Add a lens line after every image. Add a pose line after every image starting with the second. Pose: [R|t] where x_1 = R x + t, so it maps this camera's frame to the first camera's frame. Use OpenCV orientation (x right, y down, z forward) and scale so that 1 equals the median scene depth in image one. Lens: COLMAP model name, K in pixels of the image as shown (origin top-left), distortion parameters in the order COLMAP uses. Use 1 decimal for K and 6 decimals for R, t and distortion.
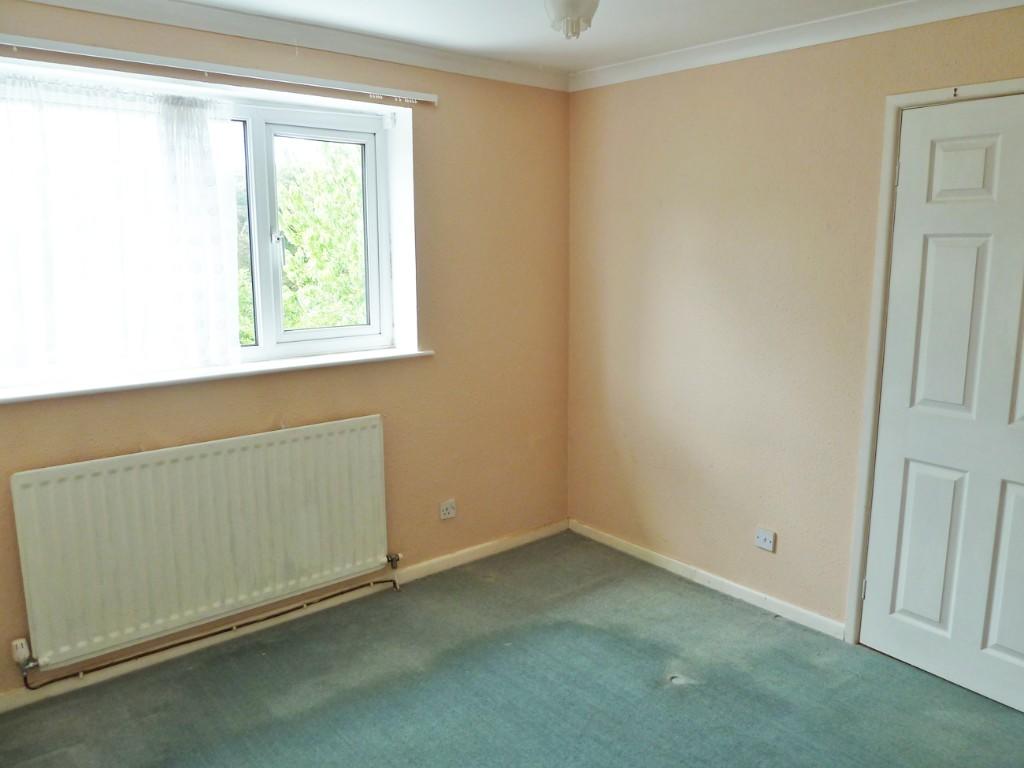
lens RADIAL K [[779.2, 0, 520.5], [0, 779.2, 390.0], [0, 0, 1]] dist [-0.016037, 0.013204]
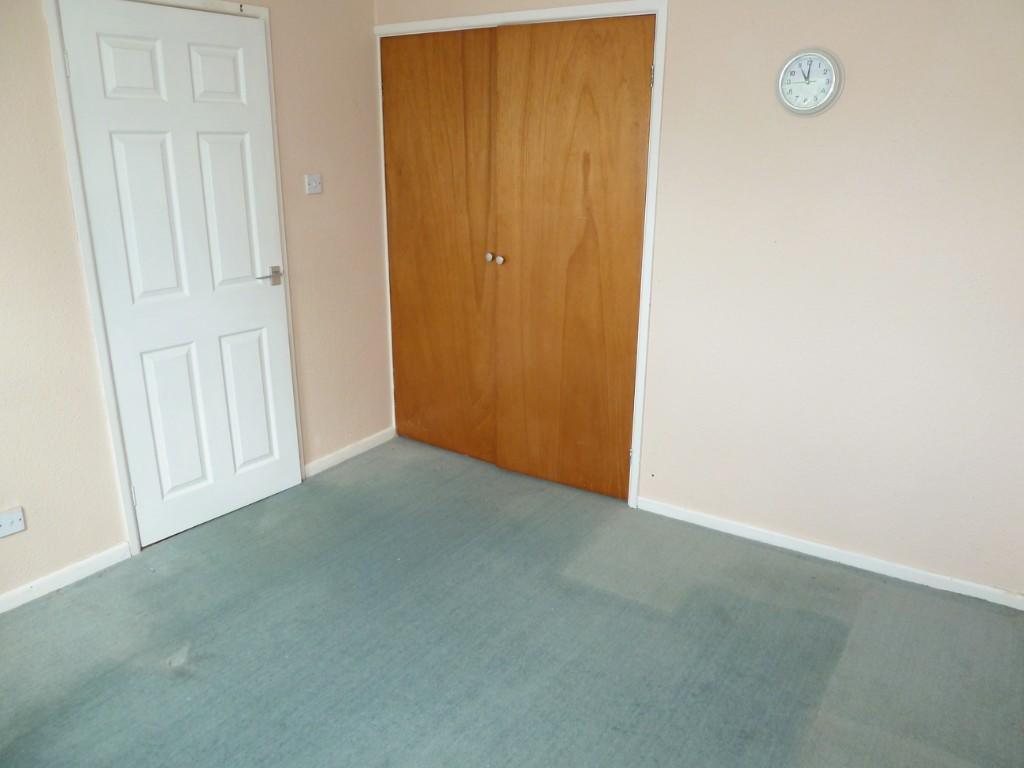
lens RADIAL K [[779.2, 0, 519.6], [0, 779.2, 387.6], [0, 0, 1]] dist [-0.016037, 0.013204]
pose [[-0.255256, -0.296962, 0.920140, -0.606422], [0.178942, 0.920716, 0.346788, -0.140349], [-0.950171, 0.253172, -0.181879, 0.723392]]
